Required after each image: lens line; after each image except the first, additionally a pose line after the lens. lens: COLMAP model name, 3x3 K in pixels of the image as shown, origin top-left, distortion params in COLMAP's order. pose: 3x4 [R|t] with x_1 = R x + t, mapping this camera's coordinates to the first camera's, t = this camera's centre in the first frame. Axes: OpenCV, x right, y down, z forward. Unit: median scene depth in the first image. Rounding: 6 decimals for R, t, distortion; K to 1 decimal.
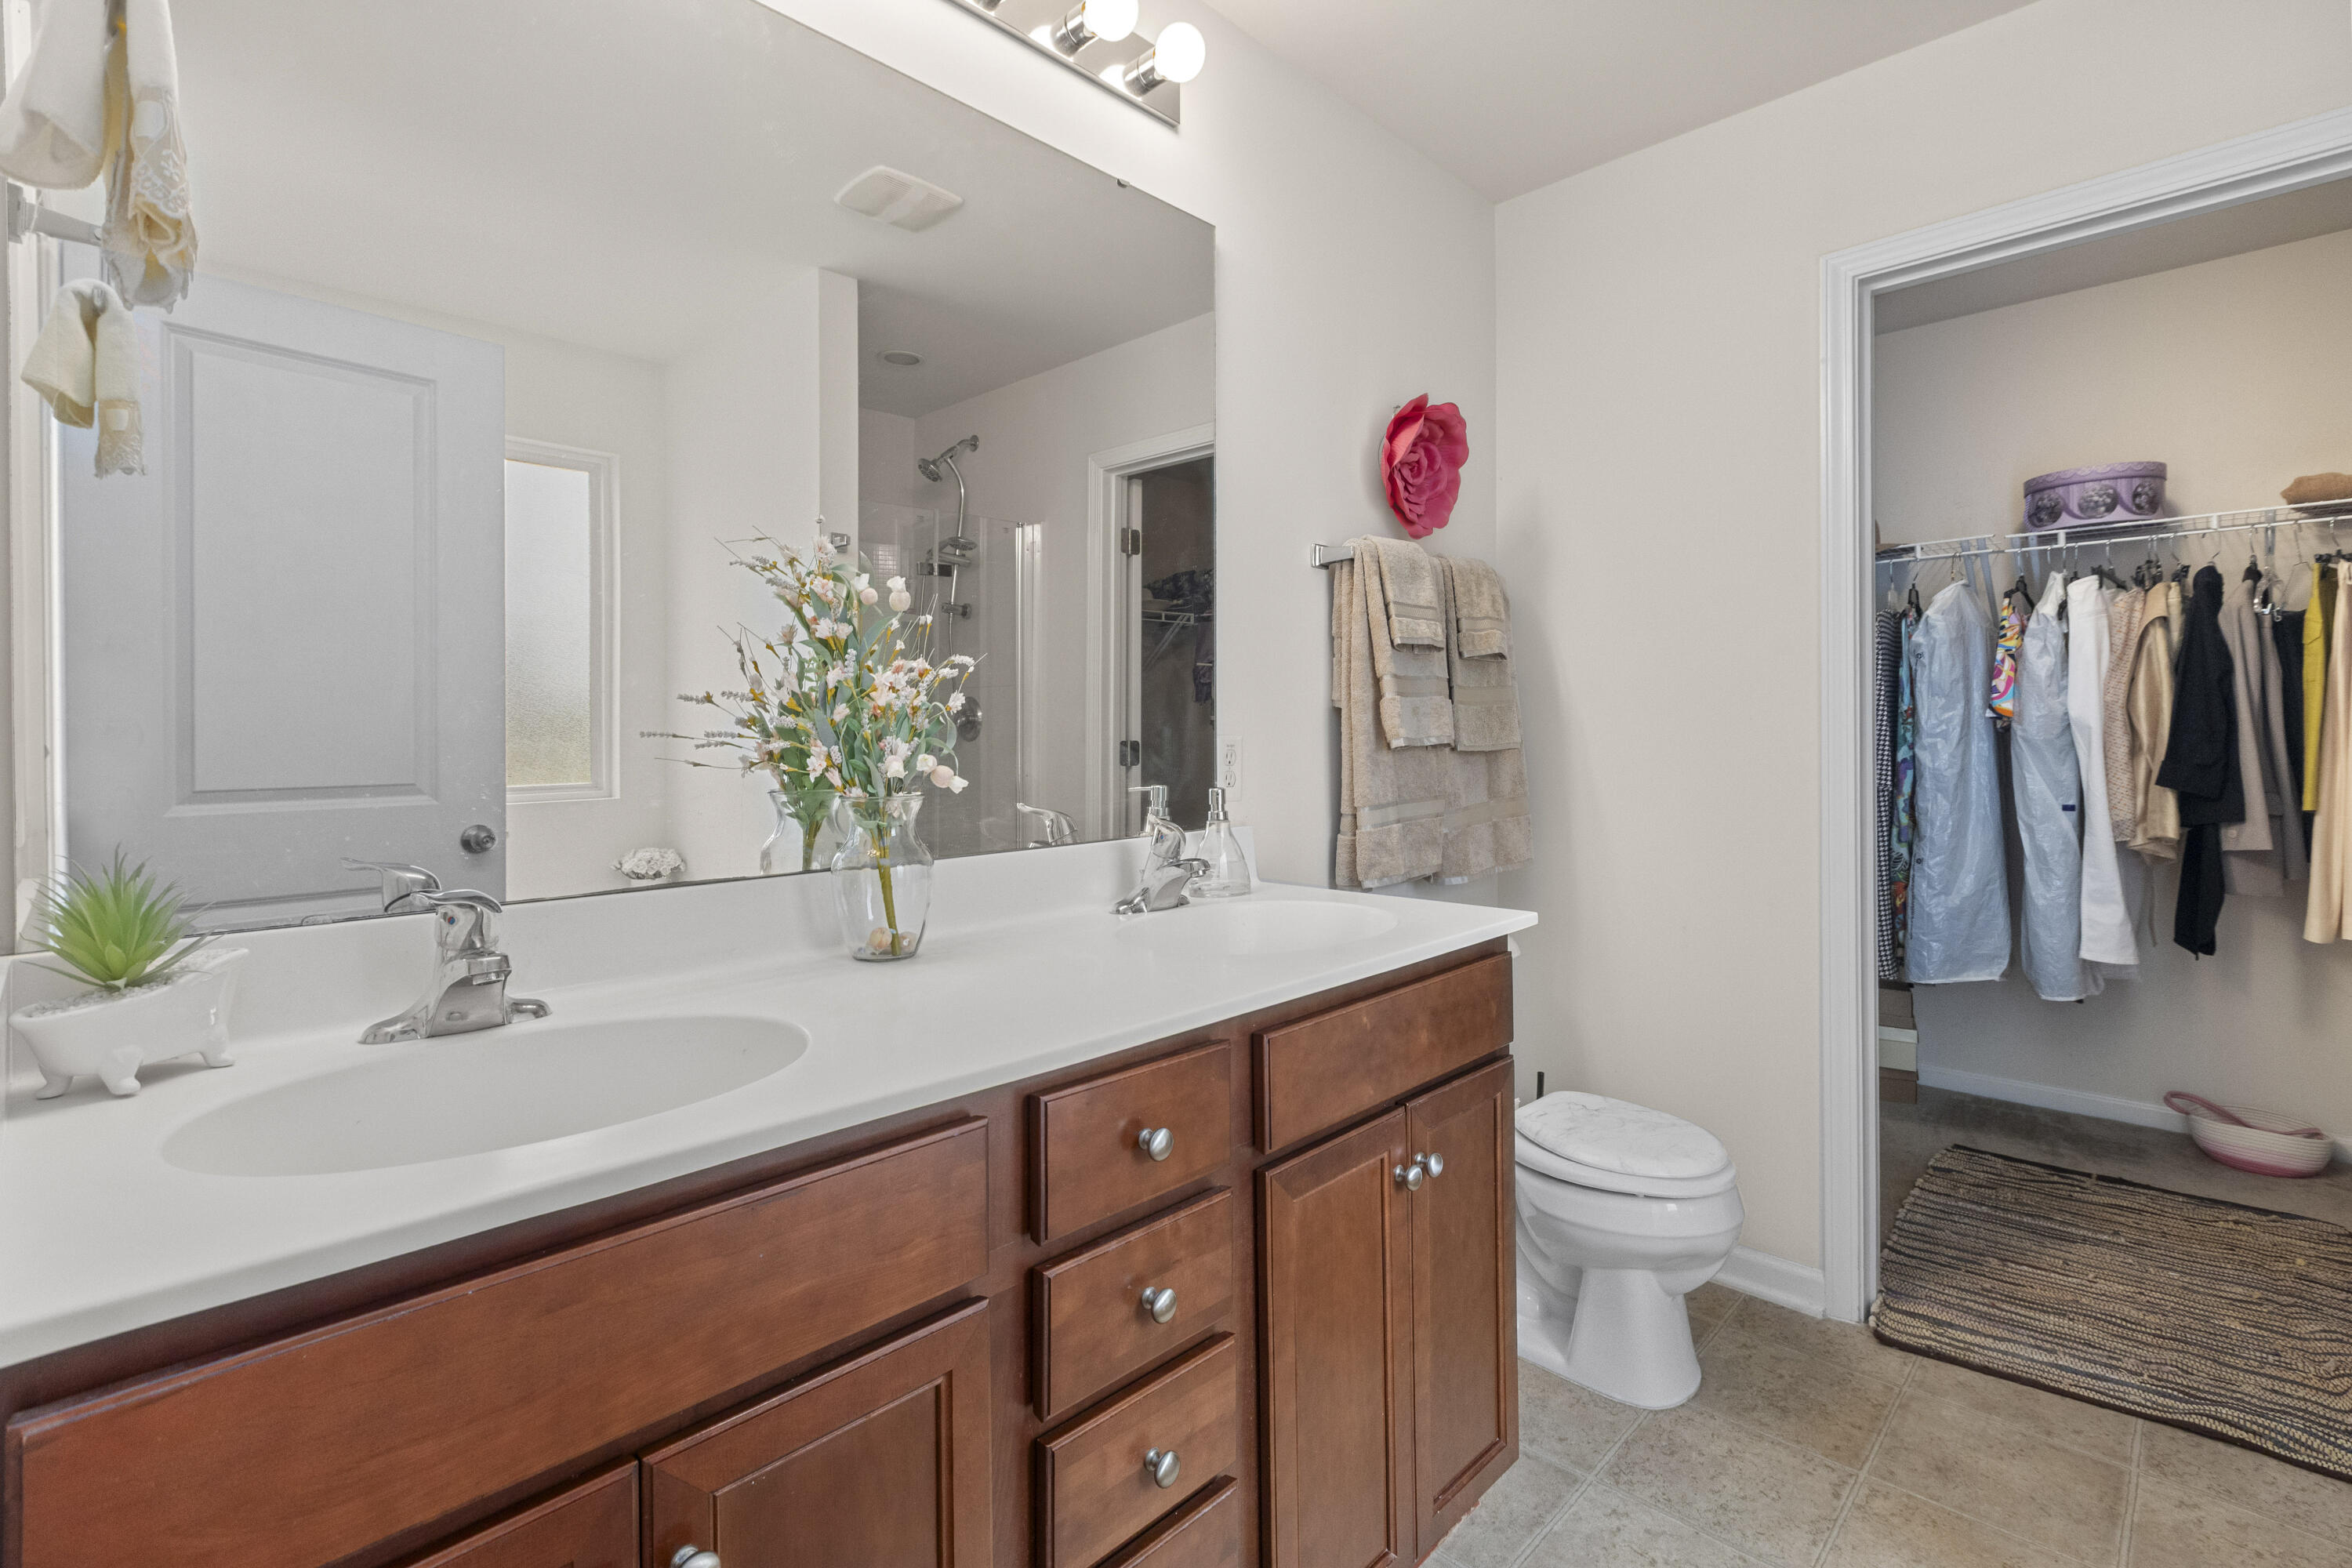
lens RADIAL K [[1076.7, 0, 1170.7], [0, 1076.7, 772.5], [0, 0, 1]] dist [0.002168, -0.002196]
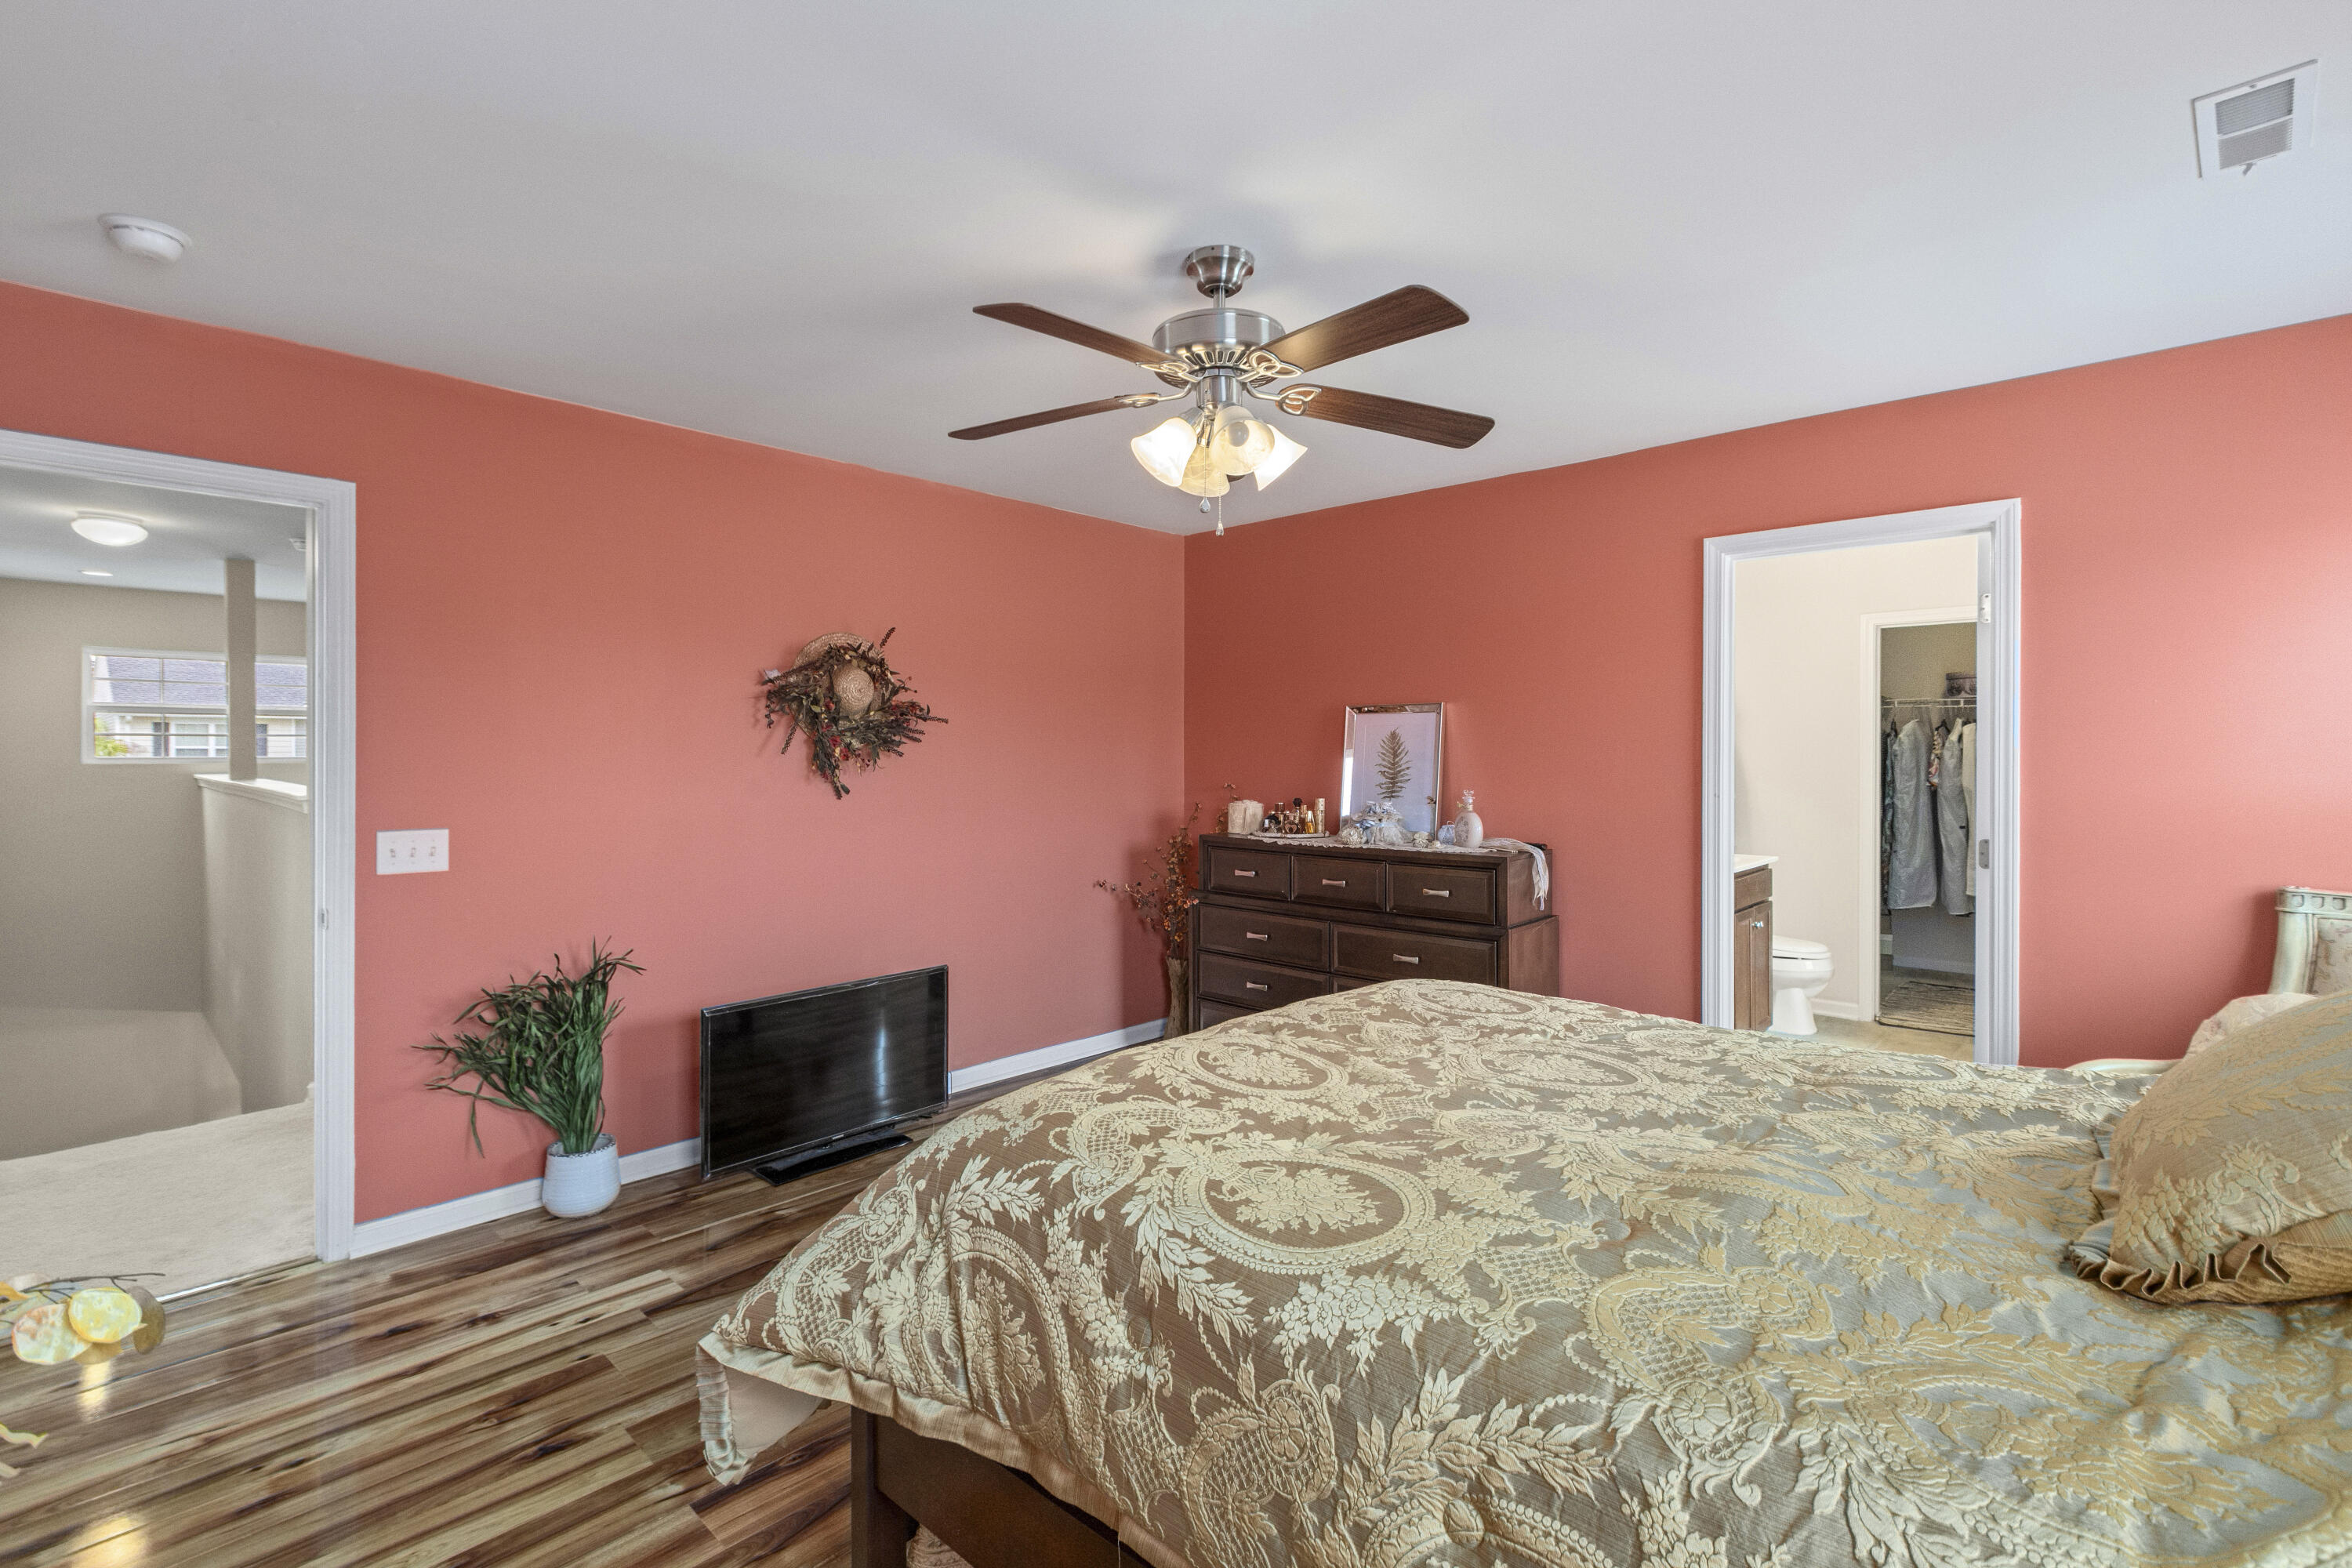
lens RADIAL K [[1076.7, 0, 1171.1], [0, 1076.7, 784.8], [0, 0, 1]] dist [0.002168, -0.002196]
pose [[0.999627, 0.014922, 0.022869, -0.818210], [-0.014807, 0.999877, -0.005153, -0.018234], [-0.022943, 0.004813, 0.999725, -1.140740]]
